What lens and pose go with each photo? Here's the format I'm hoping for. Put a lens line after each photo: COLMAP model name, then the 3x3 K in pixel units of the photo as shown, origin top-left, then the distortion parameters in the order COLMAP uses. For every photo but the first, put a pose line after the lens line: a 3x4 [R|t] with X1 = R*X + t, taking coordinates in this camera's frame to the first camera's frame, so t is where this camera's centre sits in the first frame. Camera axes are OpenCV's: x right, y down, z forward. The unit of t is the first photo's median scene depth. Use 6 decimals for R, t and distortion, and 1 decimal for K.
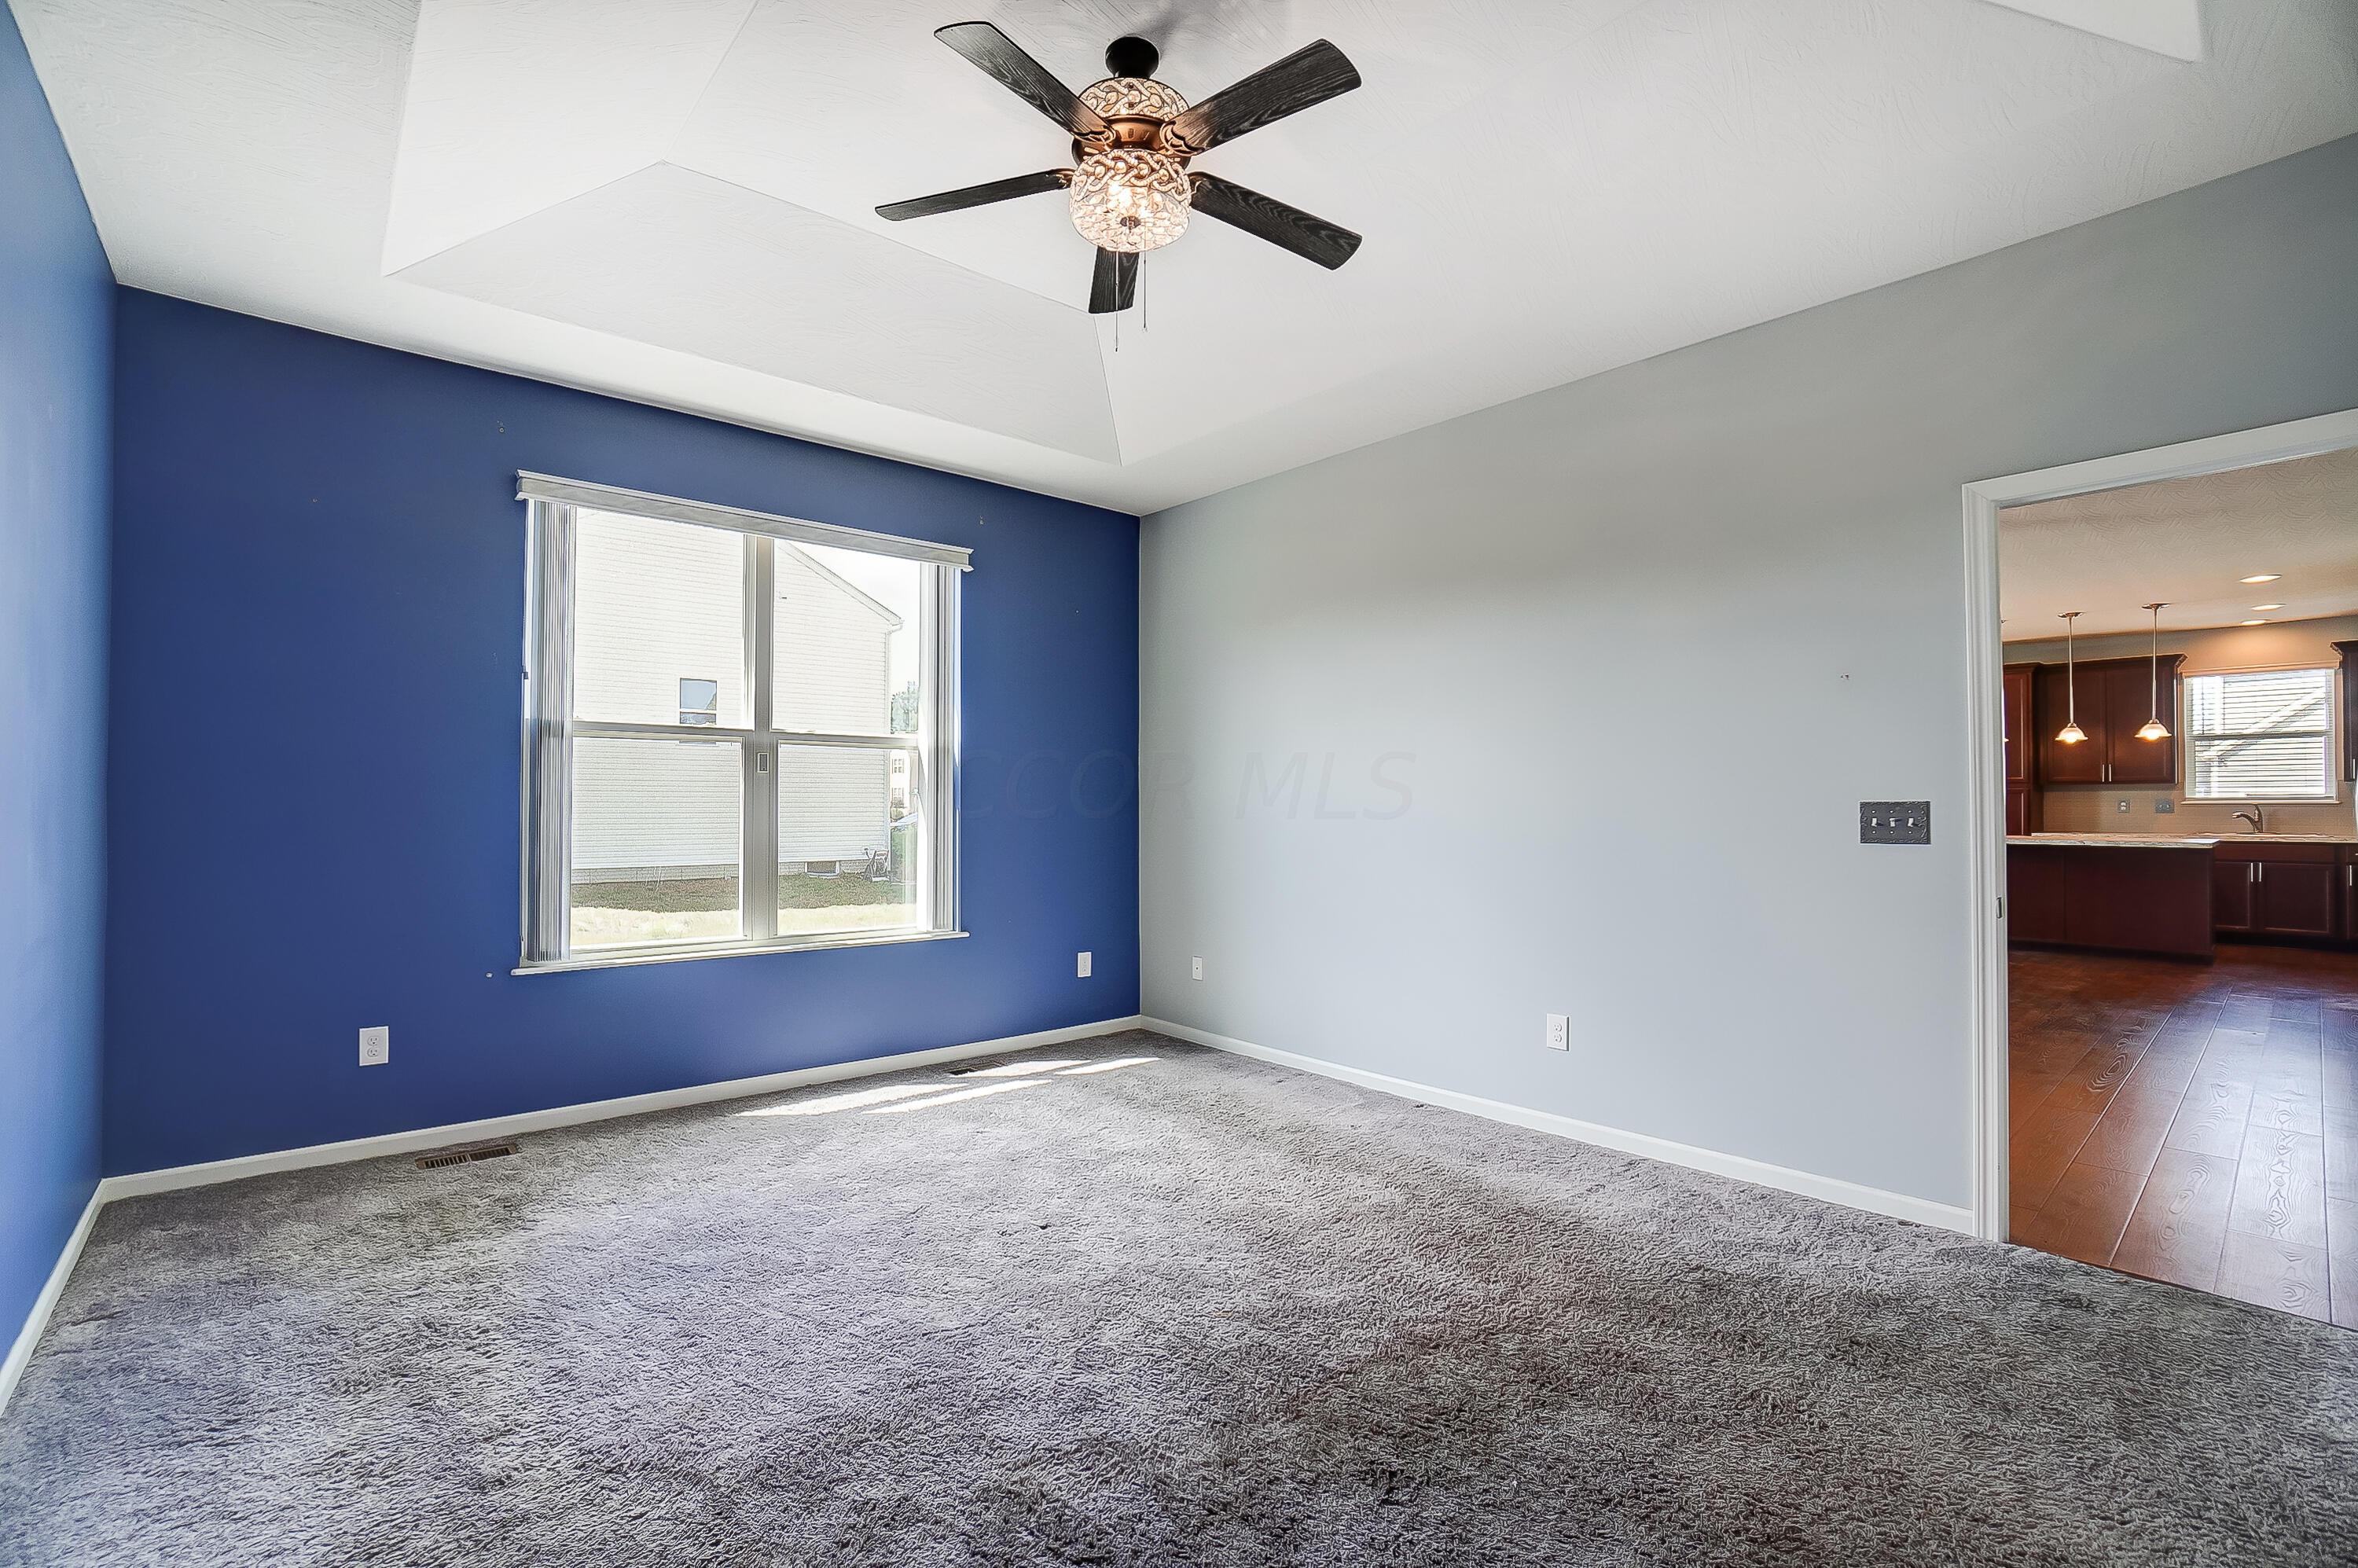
lens RADIAL K [[1043.7, 0, 1172.0], [0, 1043.7, 794.8], [0, 0, 1]] dist [-0.004896, -0.000566]
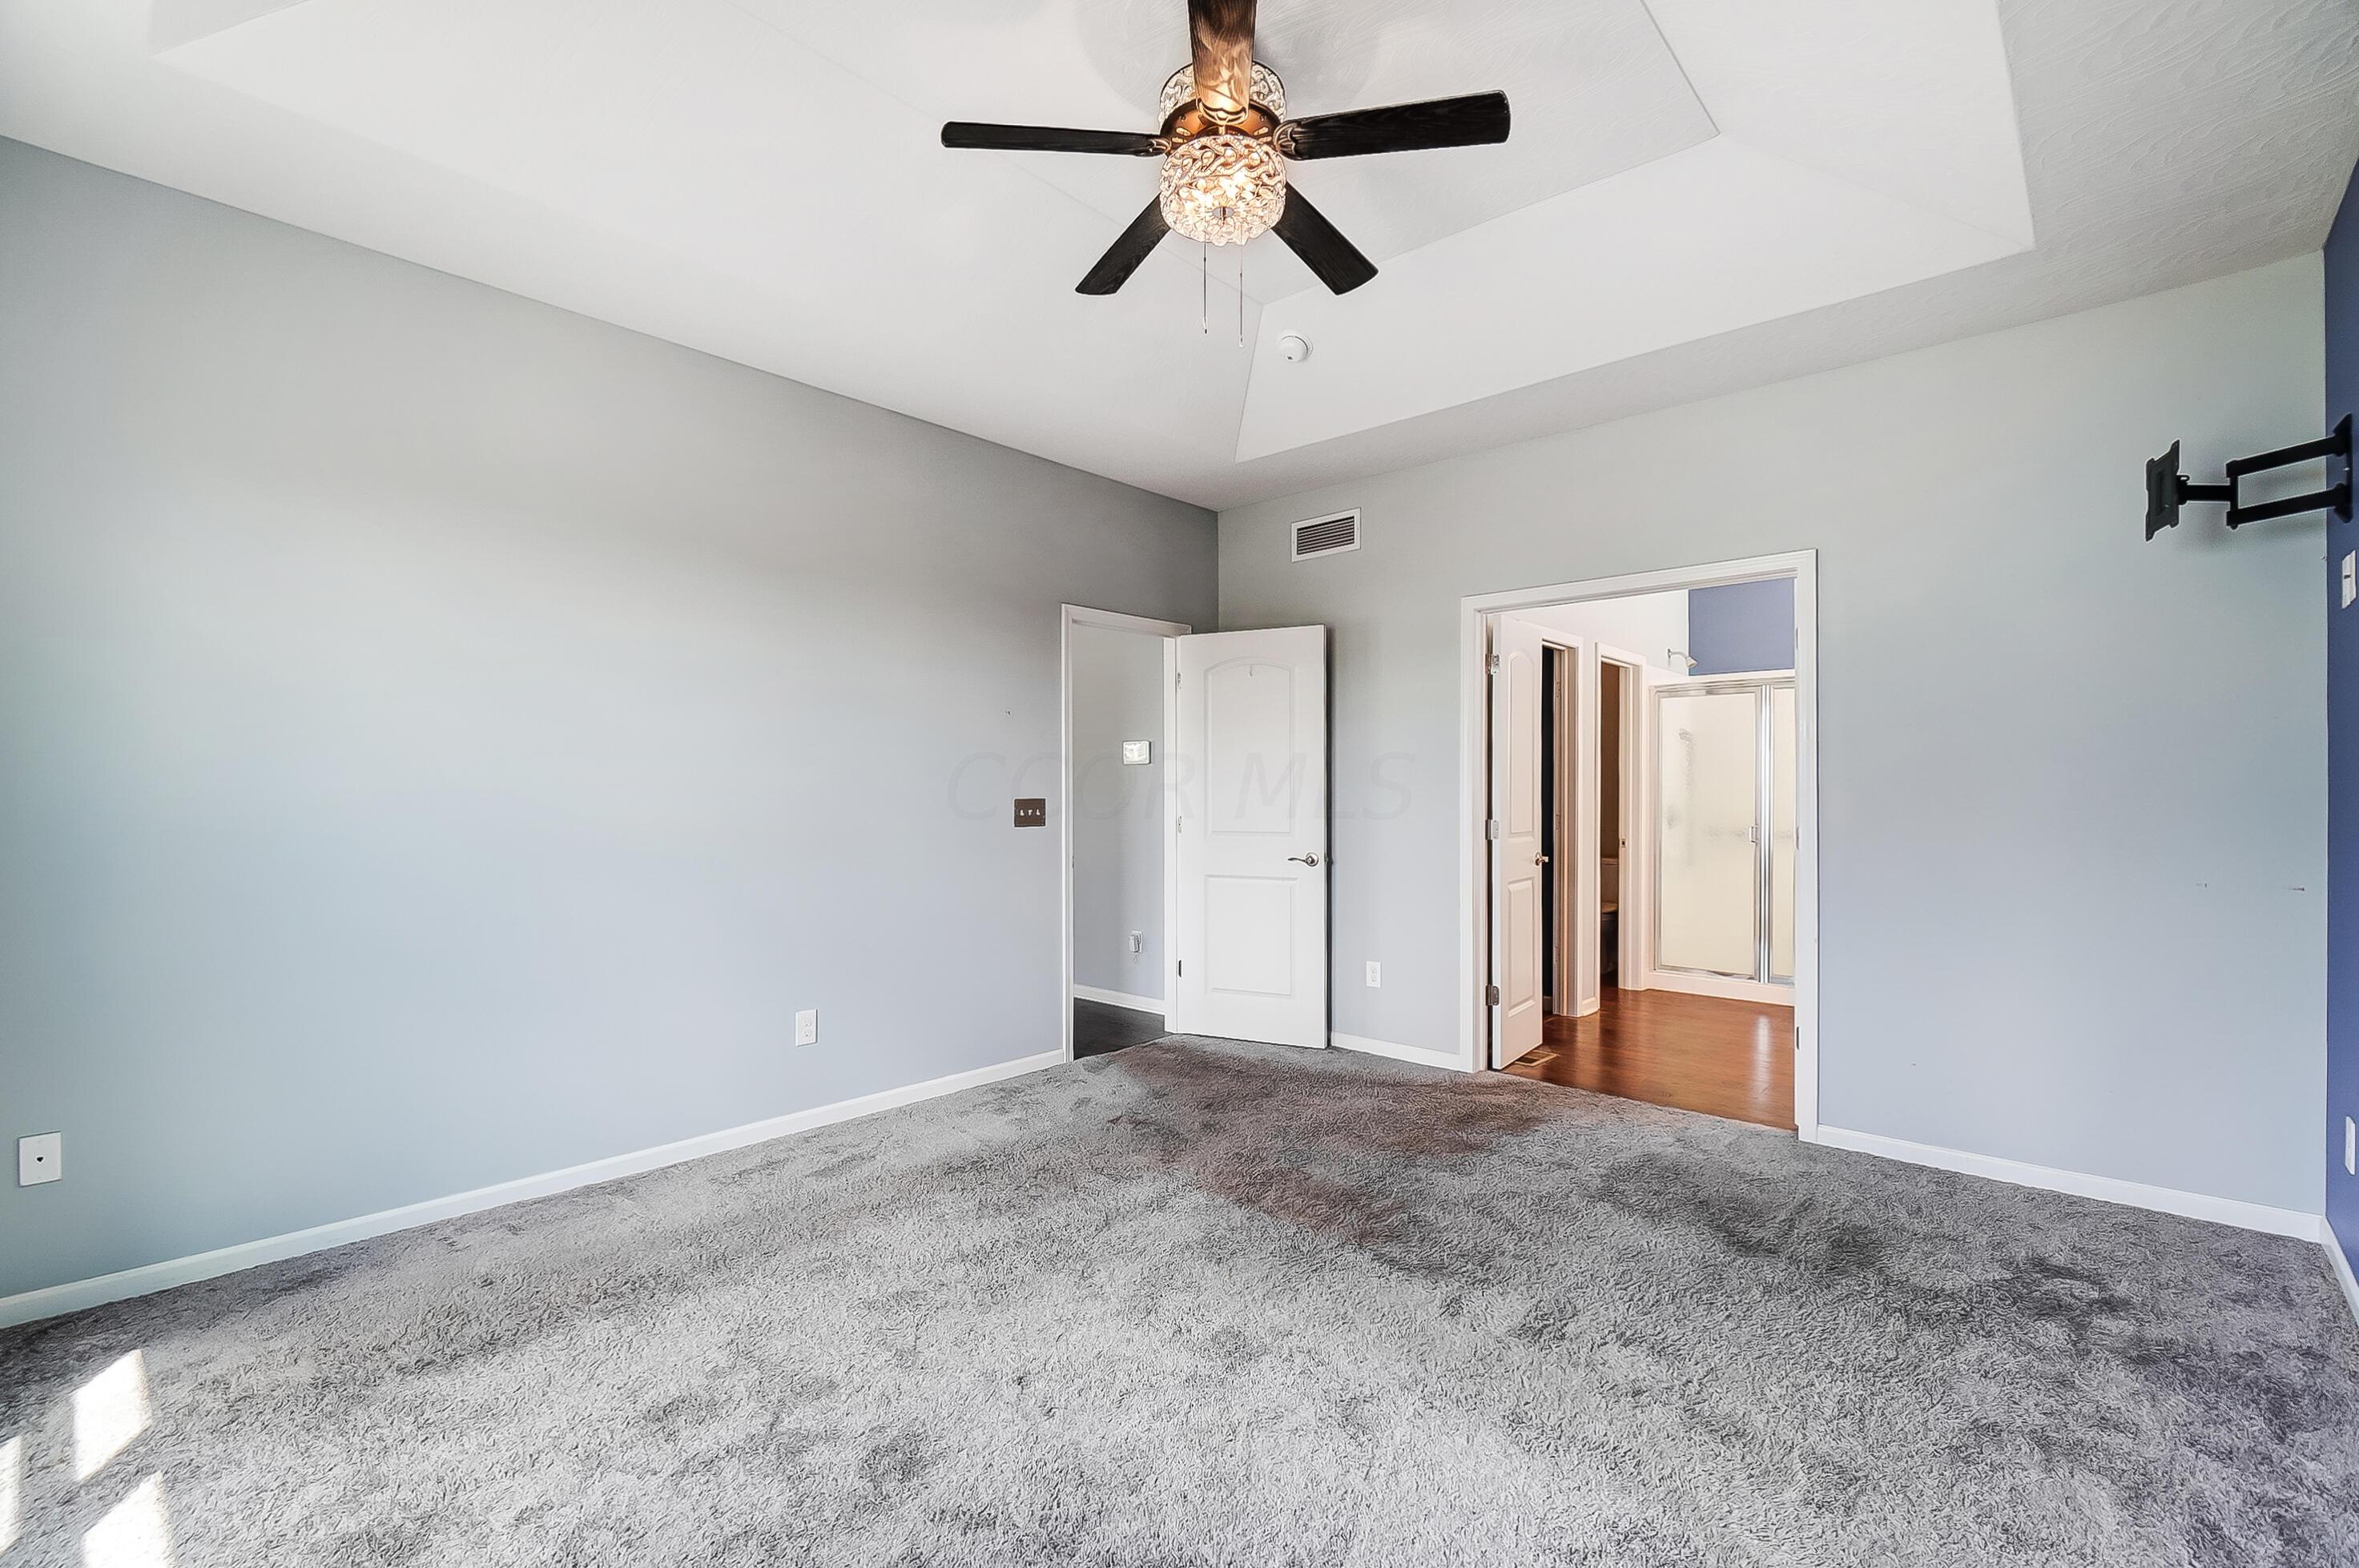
lens RADIAL K [[1044.0, 0, 1175.7], [0, 1044.0, 790.4], [0, 0, 1]] dist [-0.004896, -0.000566]
pose [[-0.102734, 0.001017, 0.994708, -0.832227], [-0.013560, 0.999905, -0.002423, -0.005112], [-0.994616, -0.013737, -0.102711, 0.933042]]
